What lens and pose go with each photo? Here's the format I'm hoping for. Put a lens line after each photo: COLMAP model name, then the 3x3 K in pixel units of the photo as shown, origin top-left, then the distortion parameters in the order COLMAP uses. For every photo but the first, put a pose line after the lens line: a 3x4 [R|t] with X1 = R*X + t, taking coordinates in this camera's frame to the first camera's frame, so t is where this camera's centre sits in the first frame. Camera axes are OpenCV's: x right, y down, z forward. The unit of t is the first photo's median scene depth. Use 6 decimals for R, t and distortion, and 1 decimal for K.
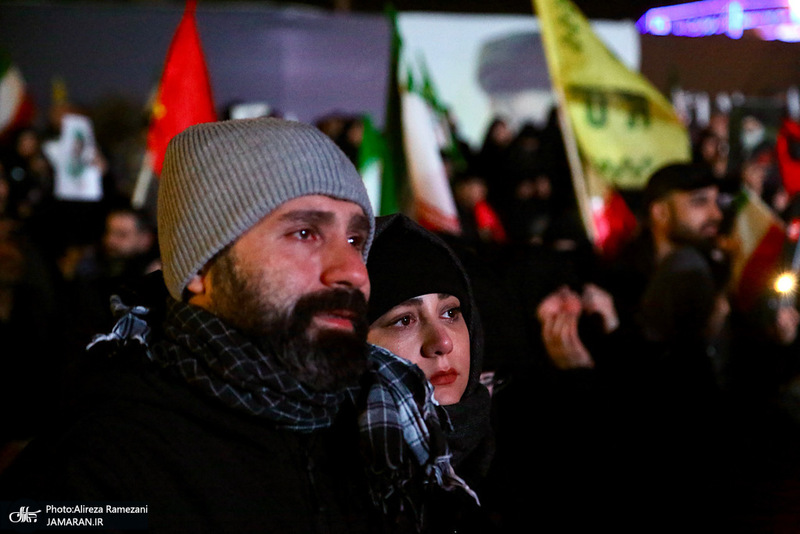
lens RADIAL K [[1929.3, 0, 399.9], [0, 1929.3, 266.1], [0, 0, 1]] dist [0.632792, 0.000000]
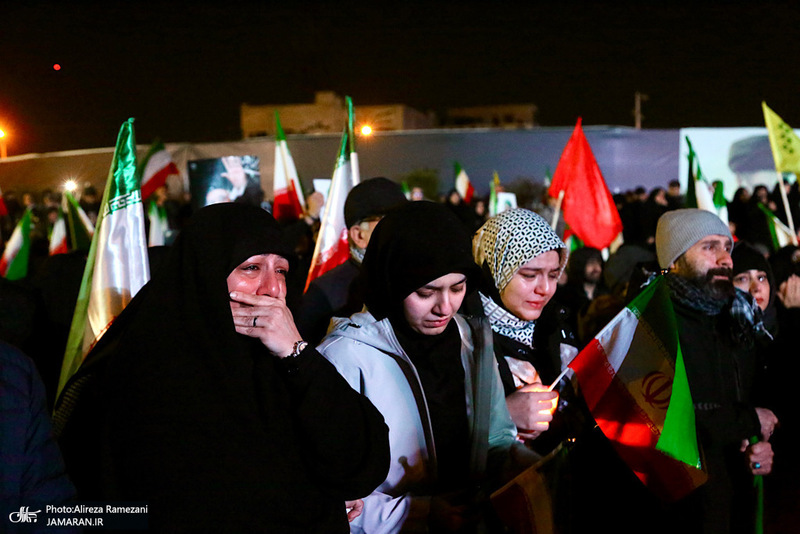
lens RADIAL K [[1087.5, 0, 400.0], [0, 1087.5, 268.5], [0, 0, 1]] dist [-0.037868, 0.000000]
pose [[0.967027, -0.031210, -0.252753, -0.089031], [0.029940, 0.999512, -0.008872, 0.015457], [0.252906, 0.001012, 0.967490, -0.726252]]
